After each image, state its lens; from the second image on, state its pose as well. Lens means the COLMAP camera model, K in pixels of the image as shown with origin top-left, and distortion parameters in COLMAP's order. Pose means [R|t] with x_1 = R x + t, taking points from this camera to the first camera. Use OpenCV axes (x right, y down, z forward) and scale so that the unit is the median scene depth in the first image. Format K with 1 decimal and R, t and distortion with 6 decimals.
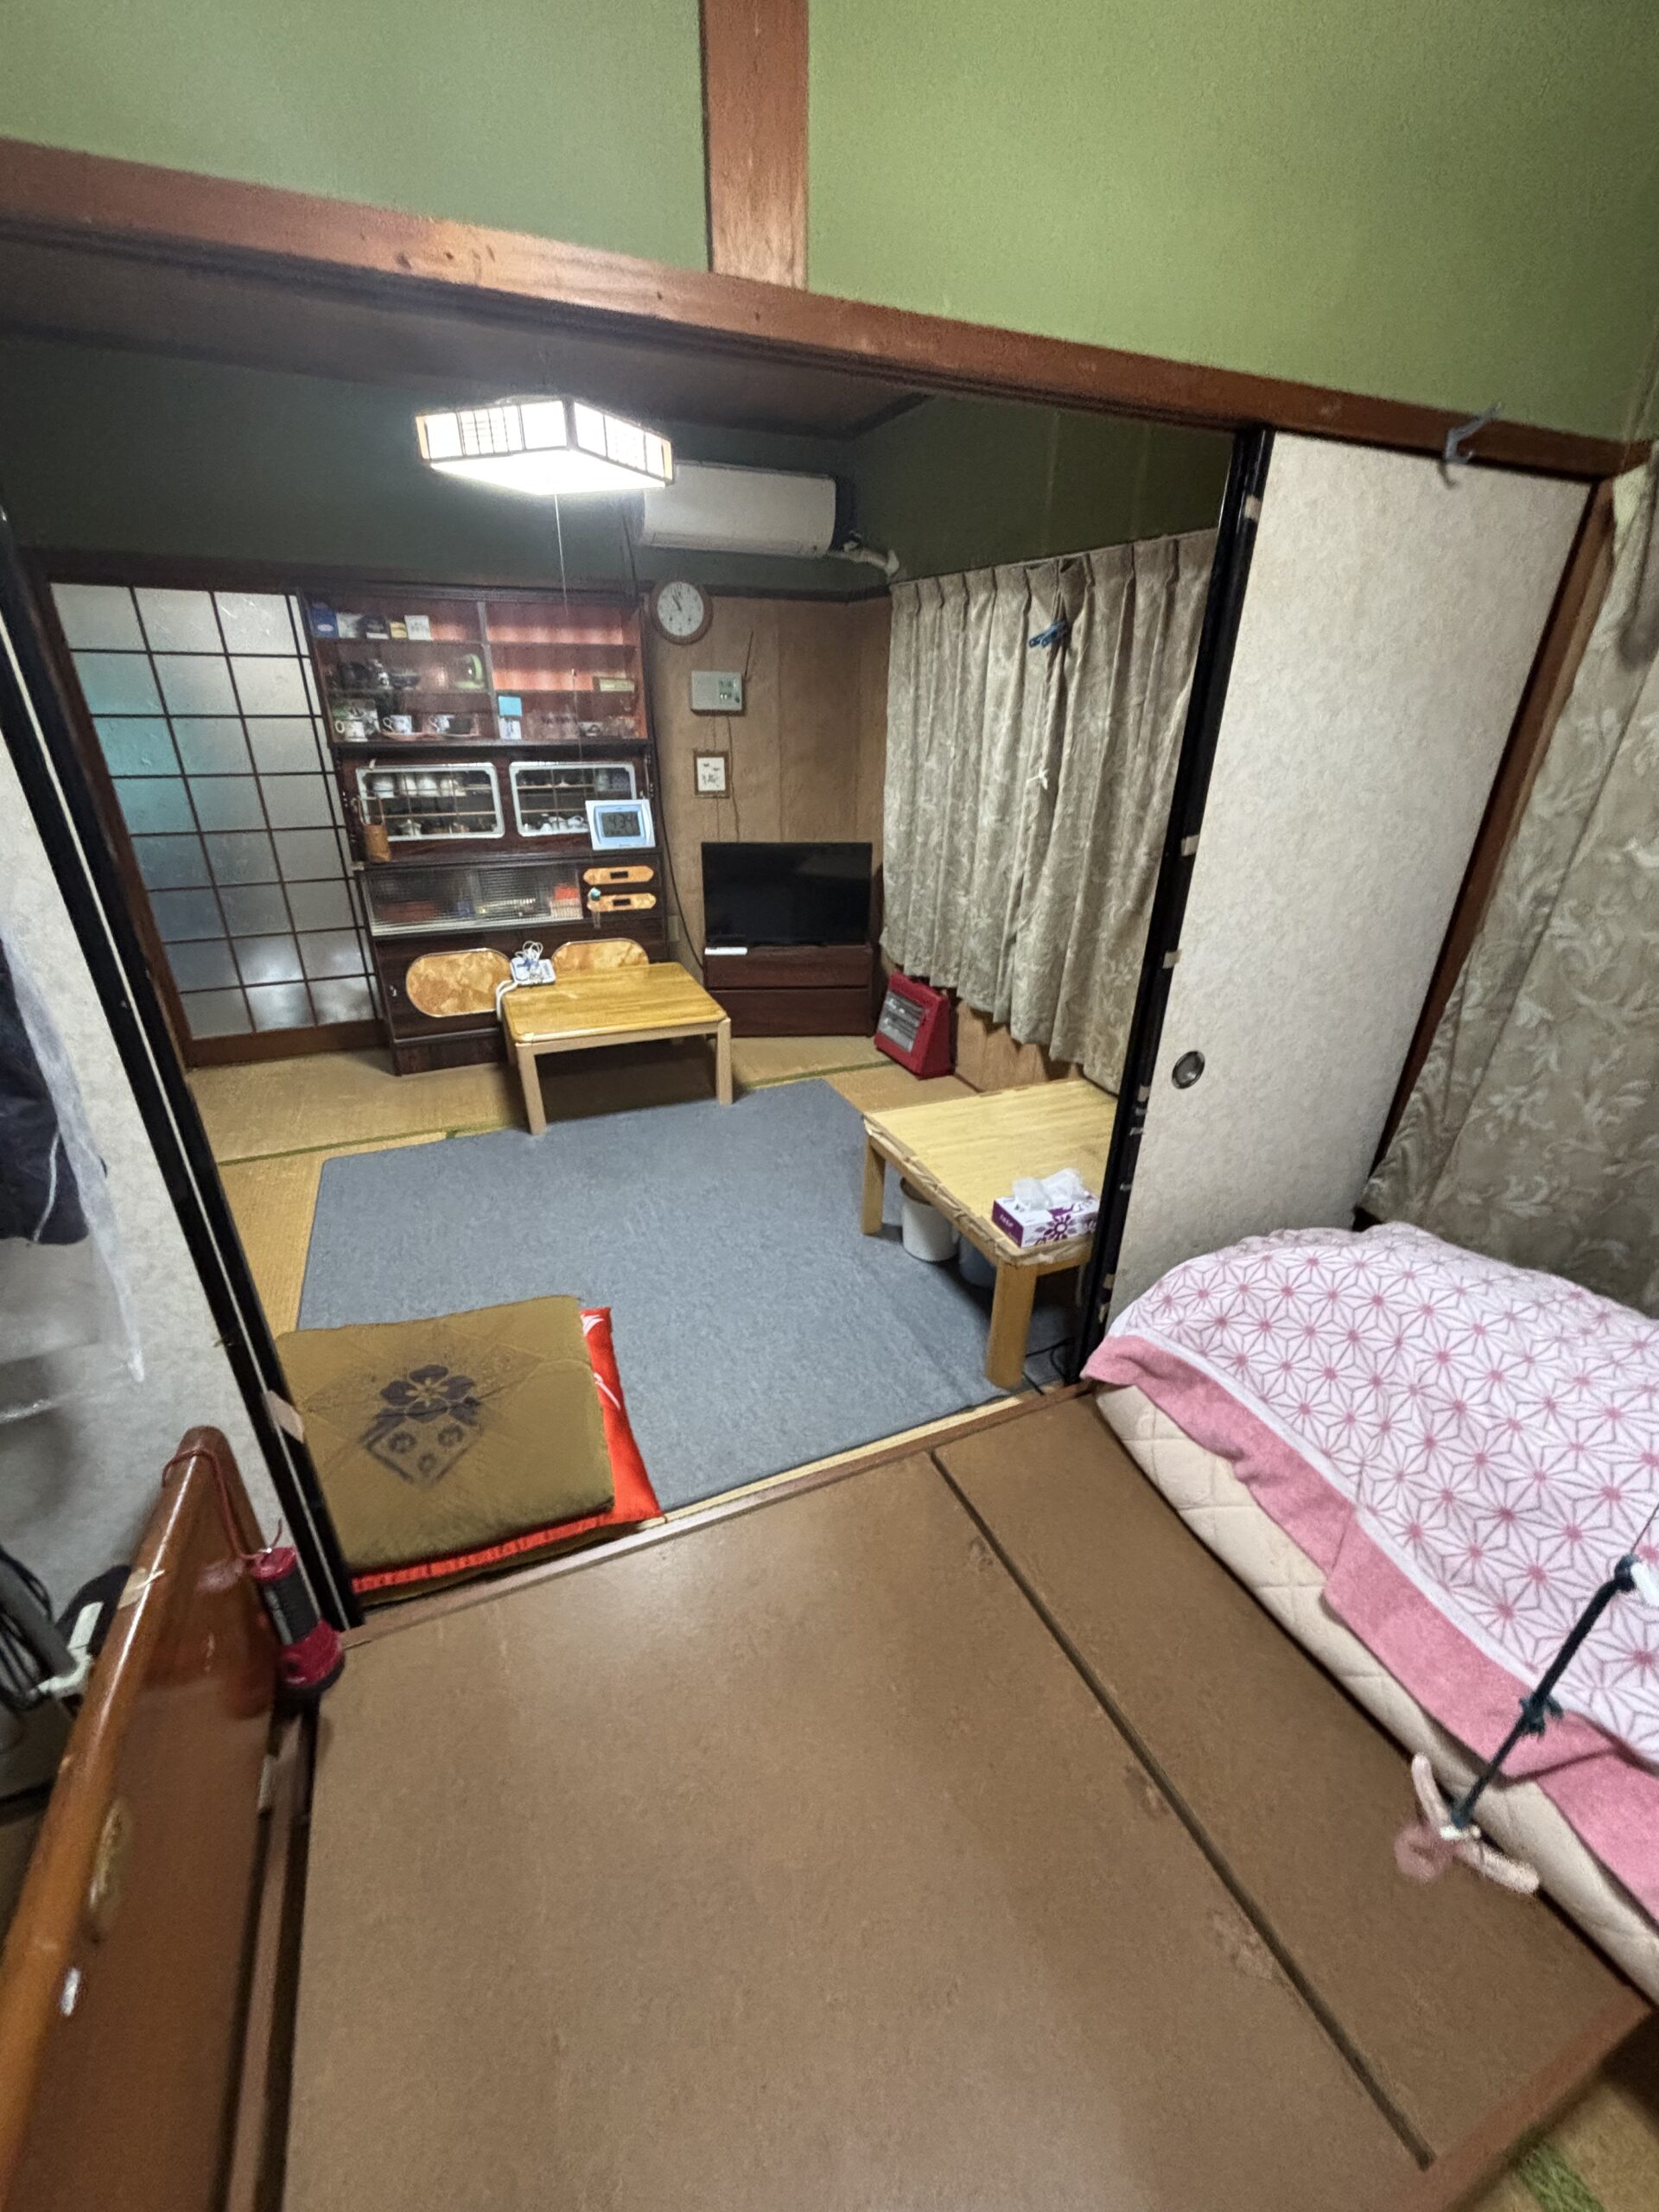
lens RADIAL K [[884.5, 0, 843.8], [0, 884.5, 1113.5], [0, 0, 1]] dist [0.000541, -0.000046]
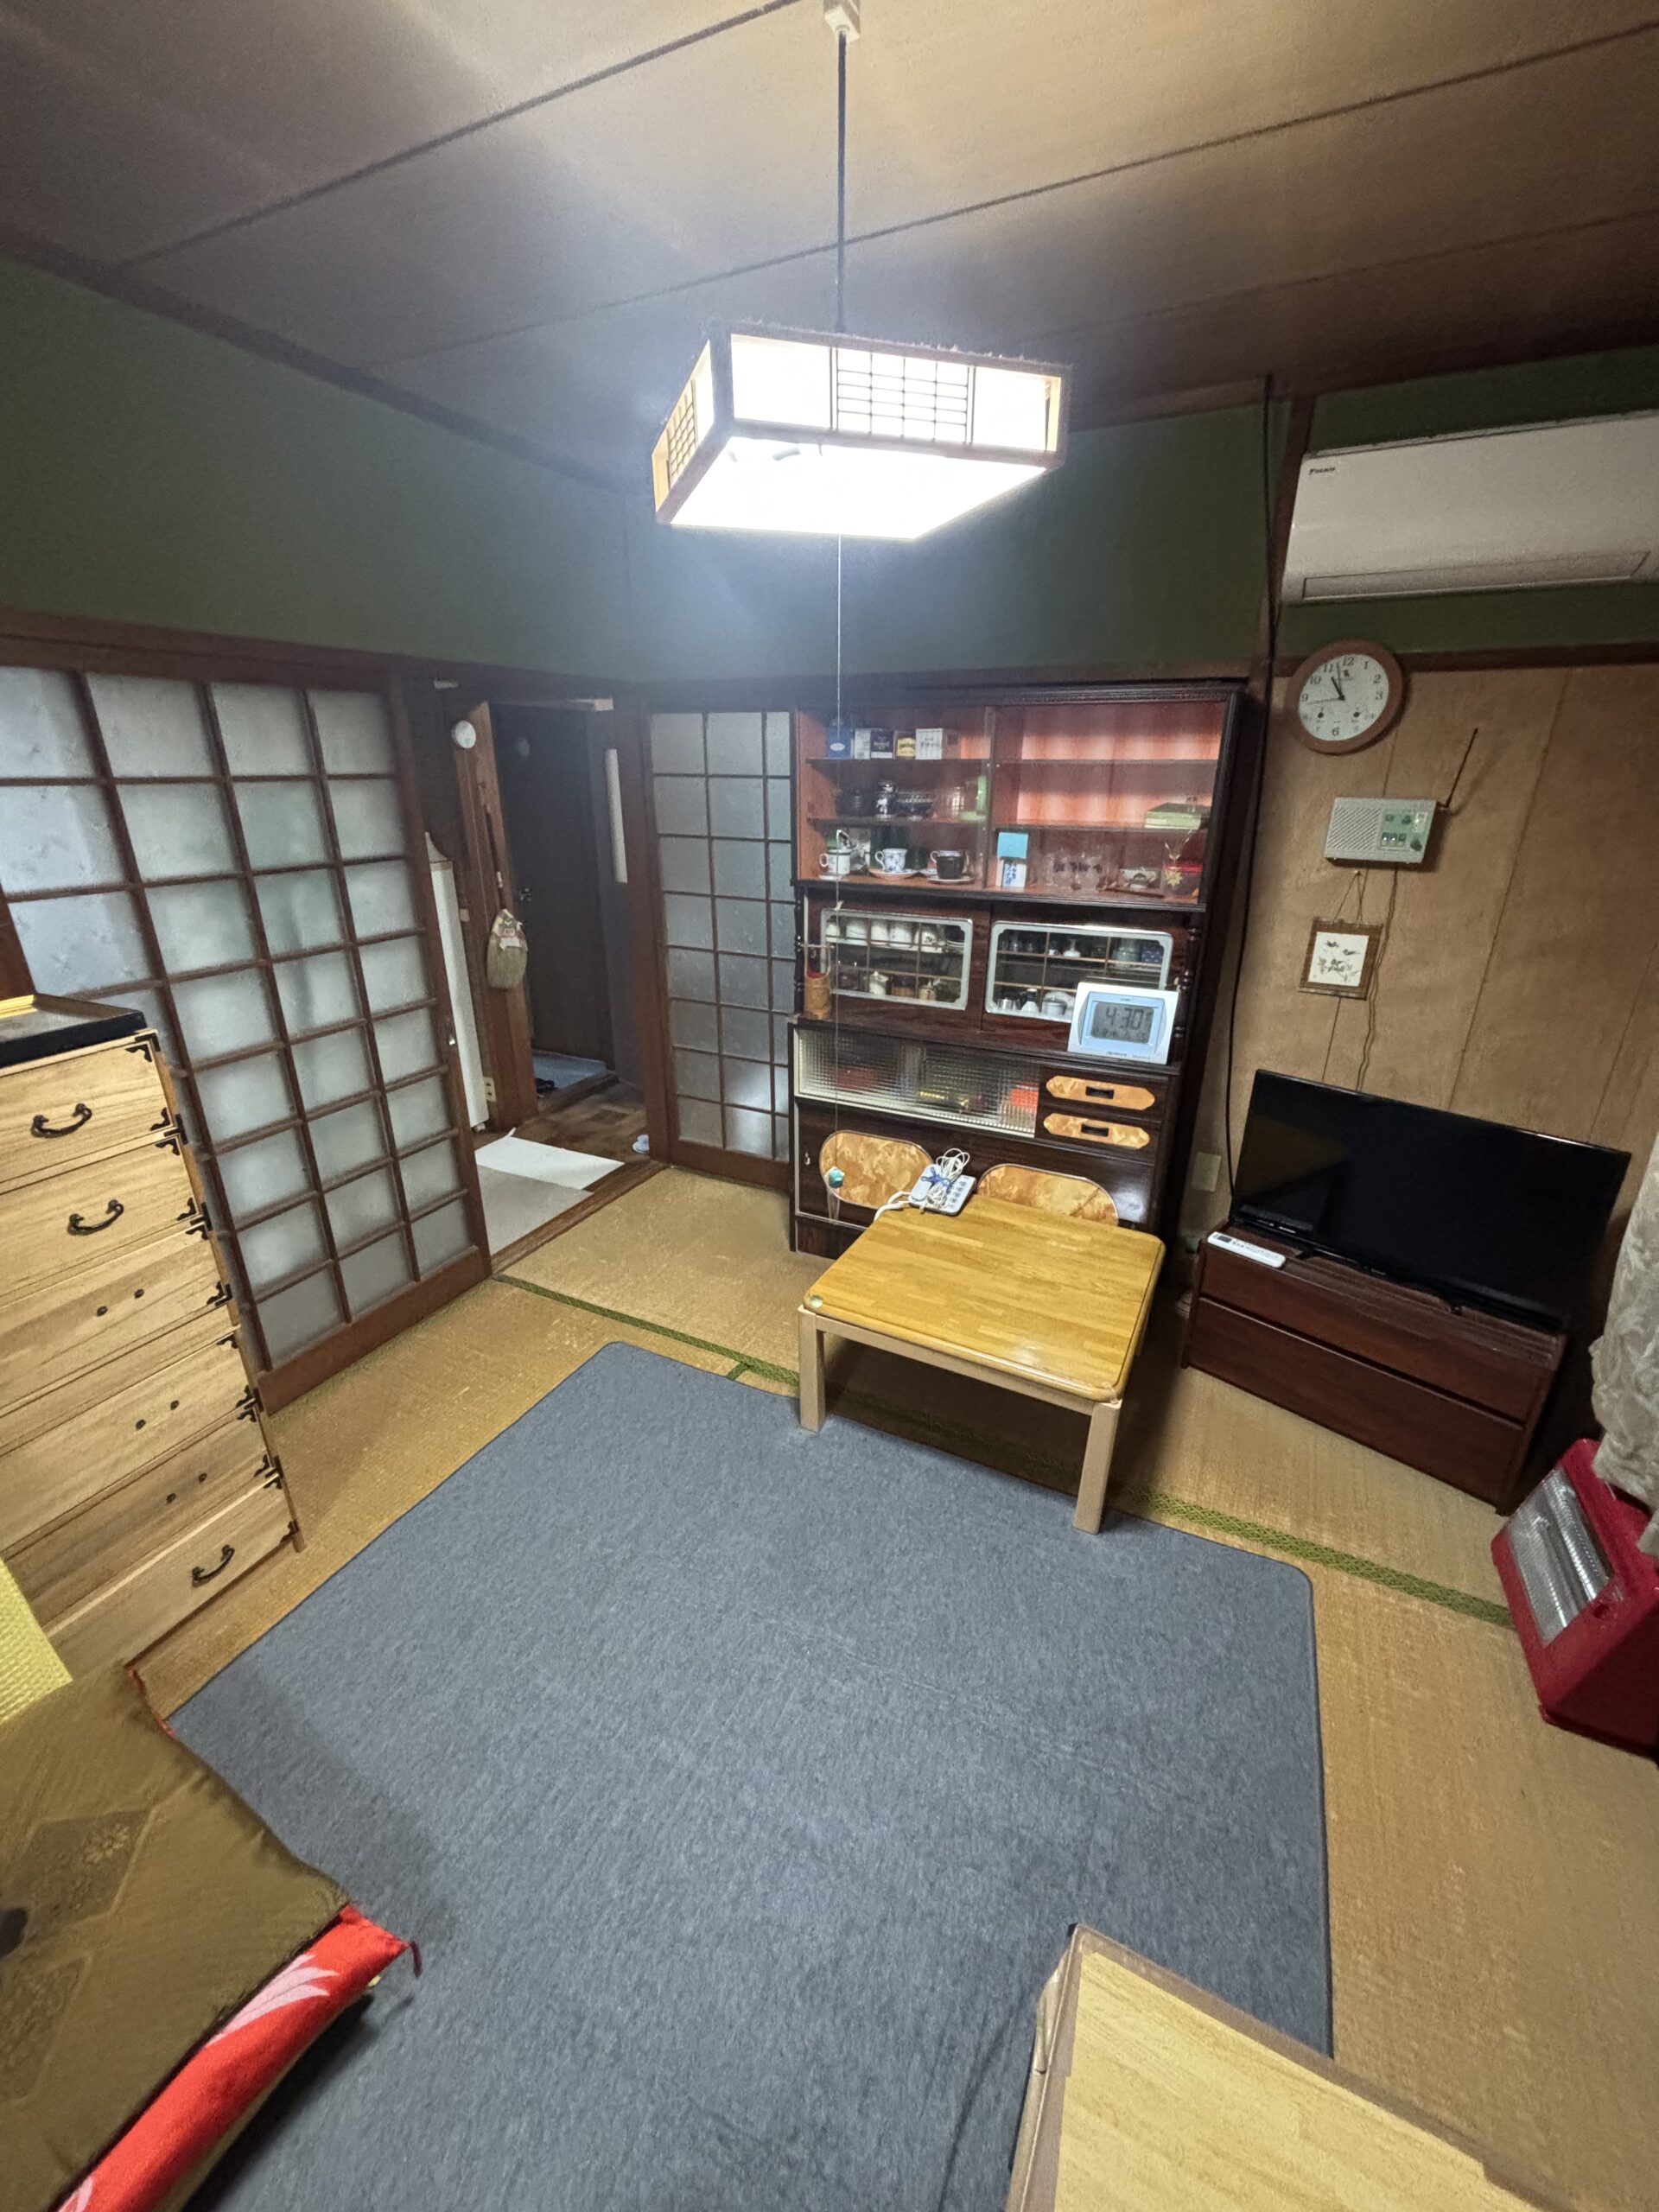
lens RADIAL K [[884.5, 0, 810.1], [0, 884.5, 1122.8], [0, 0, 1]] dist [0.000541, -0.000046]
pose [[0.654500, 0.270881, -0.705871, 0.078672], [-0.331900, 0.941787, 0.053669, -0.215291], [0.679317, 0.199152, 0.706305, 0.395434]]
